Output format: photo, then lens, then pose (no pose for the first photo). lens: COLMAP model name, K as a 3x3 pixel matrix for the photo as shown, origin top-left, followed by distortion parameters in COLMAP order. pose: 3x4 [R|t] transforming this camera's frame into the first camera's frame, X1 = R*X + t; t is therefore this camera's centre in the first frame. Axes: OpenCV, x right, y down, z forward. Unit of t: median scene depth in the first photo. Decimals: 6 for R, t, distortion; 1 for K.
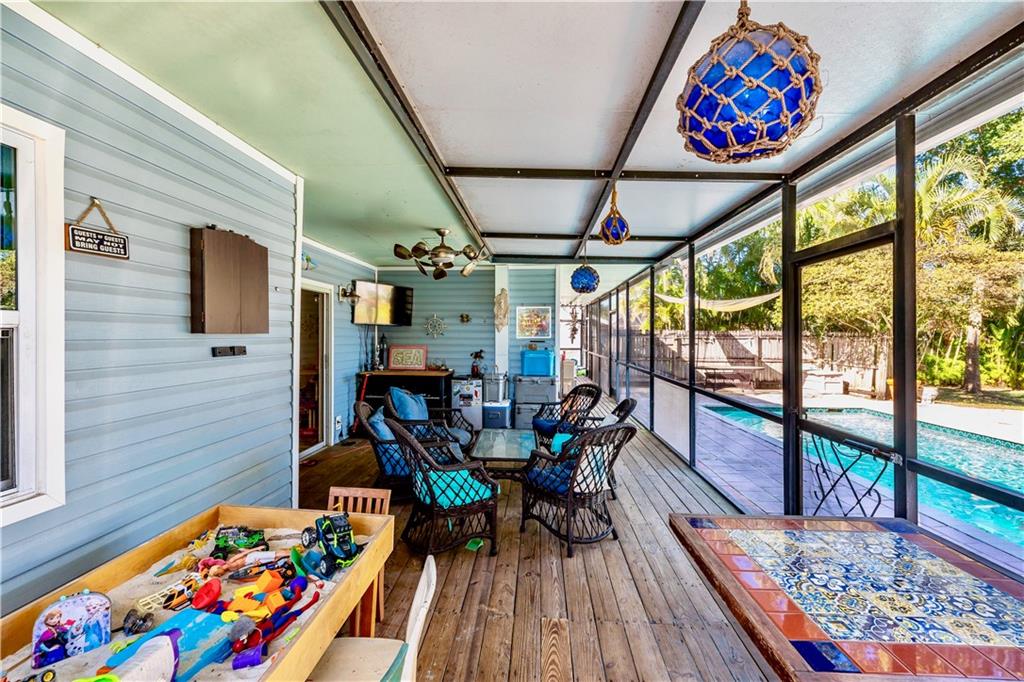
lens RADIAL K [[453.8, 0, 508.8], [0, 453.8, 337.2], [0, 0, 1]] dist [0.009273, -0.000938]
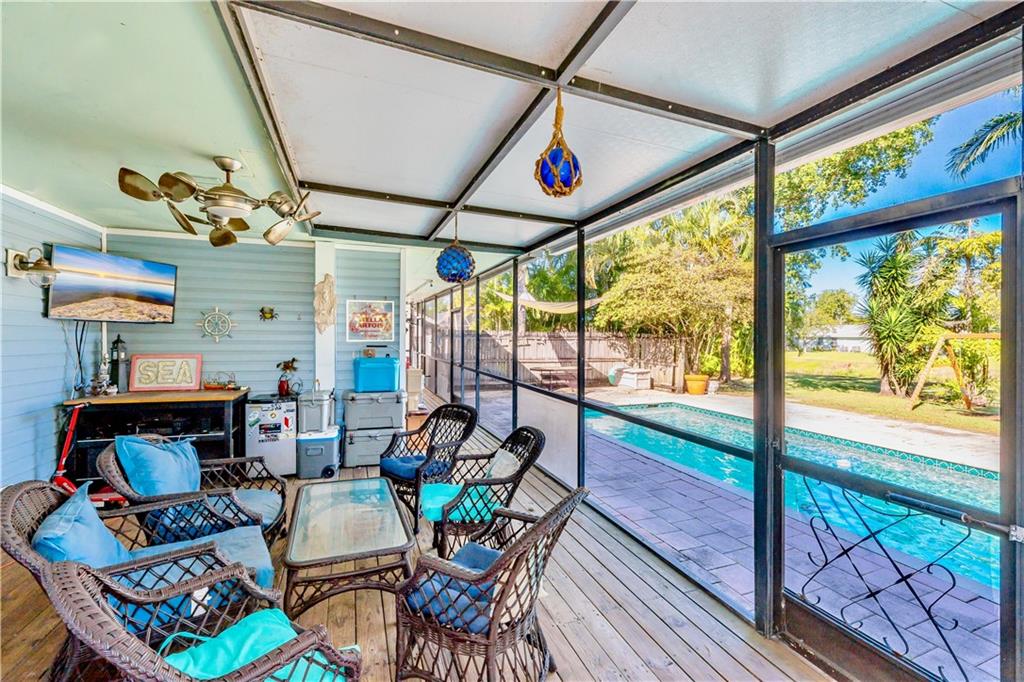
lens RADIAL K [[453.8, 0, 518.6], [0, 453.8, 338.3], [0, 0, 1]] dist [0.009273, -0.000938]
pose [[0.914401, -0.000188, 0.404811, -0.027840], [-0.001168, 0.999995, 0.003103, -0.006520], [-0.404809, -0.003310, 0.914395, 0.209076]]
